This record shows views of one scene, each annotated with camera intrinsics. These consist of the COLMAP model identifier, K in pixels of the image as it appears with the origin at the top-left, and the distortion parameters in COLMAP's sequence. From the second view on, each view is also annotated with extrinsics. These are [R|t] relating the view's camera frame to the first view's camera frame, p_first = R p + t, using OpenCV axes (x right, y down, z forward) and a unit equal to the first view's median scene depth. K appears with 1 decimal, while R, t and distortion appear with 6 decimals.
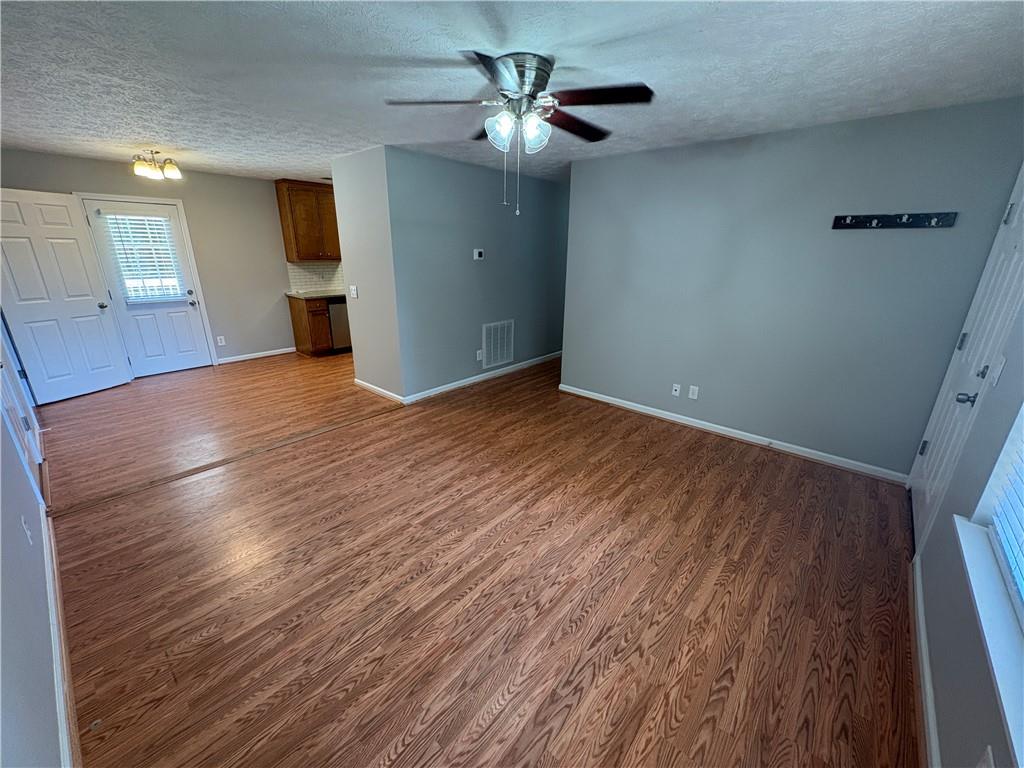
lens RADIAL K [[408.1, 0, 515.0], [0, 408.1, 385.2], [0, 0, 1]] dist [-0.002347, 0.000091]
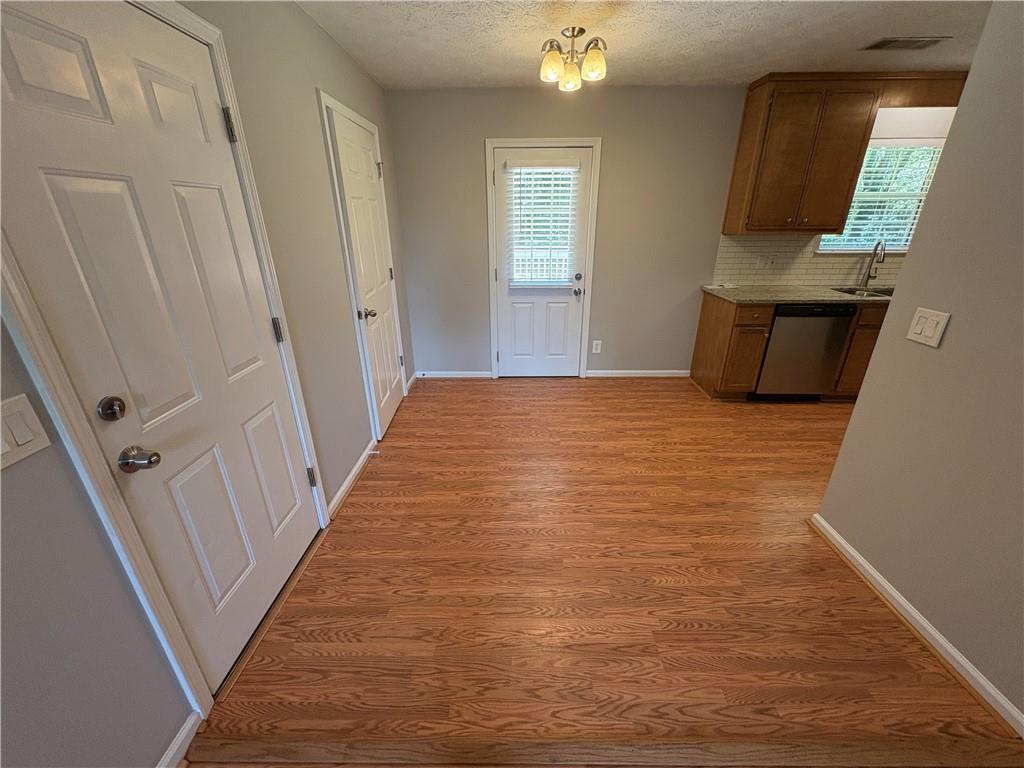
lens RADIAL K [[408.1, 0, 513.1], [0, 408.1, 384.7], [0, 0, 1]] dist [-0.002347, 0.000091]
pose [[0.648450, 0.272046, -0.710988, -0.569308], [-0.227781, 0.960514, 0.159776, -0.245955], [0.726380, 0.058343, 0.684812, 0.801028]]
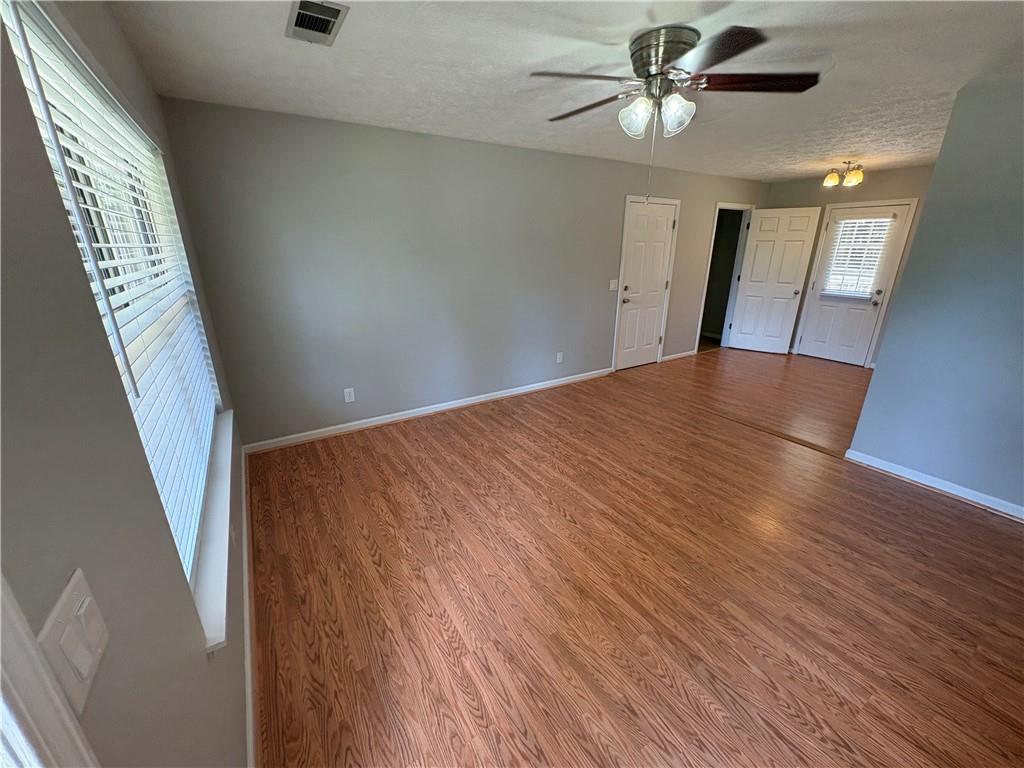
lens RADIAL K [[408.1, 0, 509.3], [0, 408.1, 382.1], [0, 0, 1]] dist [-0.002347, 0.000091]
pose [[-0.292801, 0.293998, -0.909853, 0.816223], [-0.308312, 0.871704, 0.380889, -0.249501], [0.905103, 0.392043, -0.164592, 0.781790]]
